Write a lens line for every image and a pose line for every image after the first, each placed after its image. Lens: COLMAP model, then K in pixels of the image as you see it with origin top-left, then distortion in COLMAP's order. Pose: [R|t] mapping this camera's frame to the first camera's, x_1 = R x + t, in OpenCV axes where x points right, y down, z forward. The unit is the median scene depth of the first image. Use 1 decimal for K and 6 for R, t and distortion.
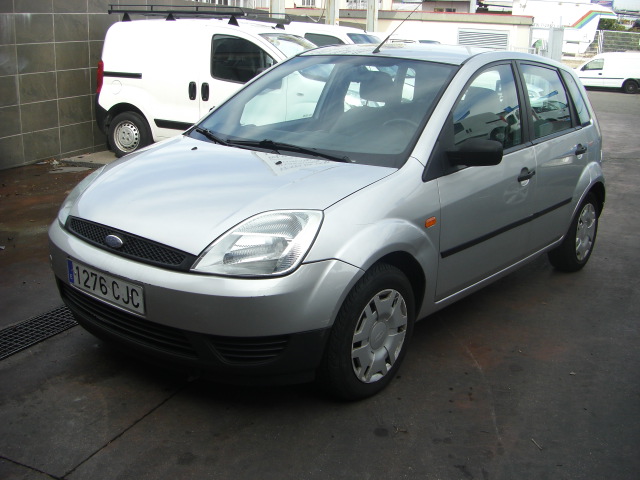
lens RADIAL K [[725.9, 0, 320.0], [0, 725.9, 240.0], [0, 0, 1]] dist [-0.208777, 0.220392]
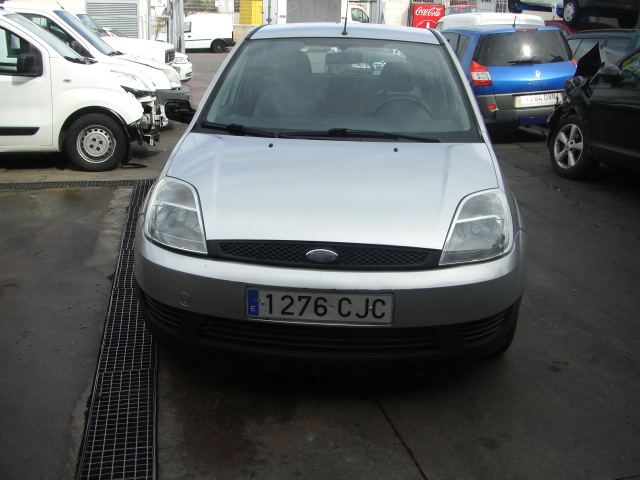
lens RADIAL K [[725.9, 0, 320.0], [0, 725.9, 240.0], [0, 0, 1]] dist [-0.208777, 0.220392]
pose [[0.813500, -0.185979, 0.551026, -0.802469], [0.160051, 0.982496, 0.095318, -0.106567], [-0.559108, 0.010651, 0.829027, 0.249367]]
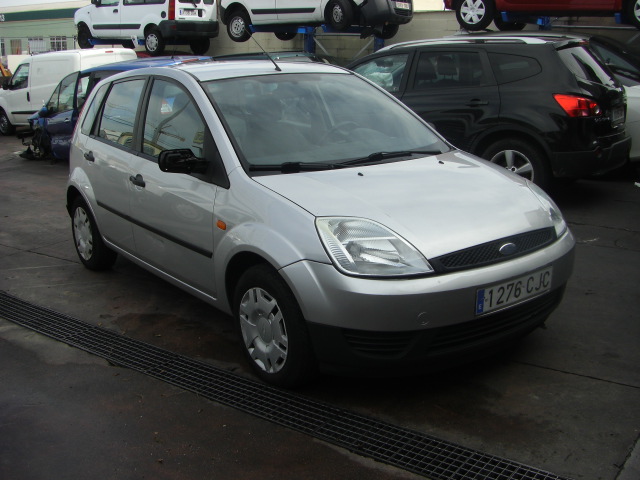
lens RADIAL K [[725.9, 0, 320.0], [0, 725.9, 240.0], [0, 0, 1]] dist [-0.208777, 0.220392]
pose [[0.234679, -0.283368, 0.929854, -1.387282], [0.289694, 0.933490, 0.211363, -0.328778], [-0.927903, 0.219771, 0.301160, 0.949694]]
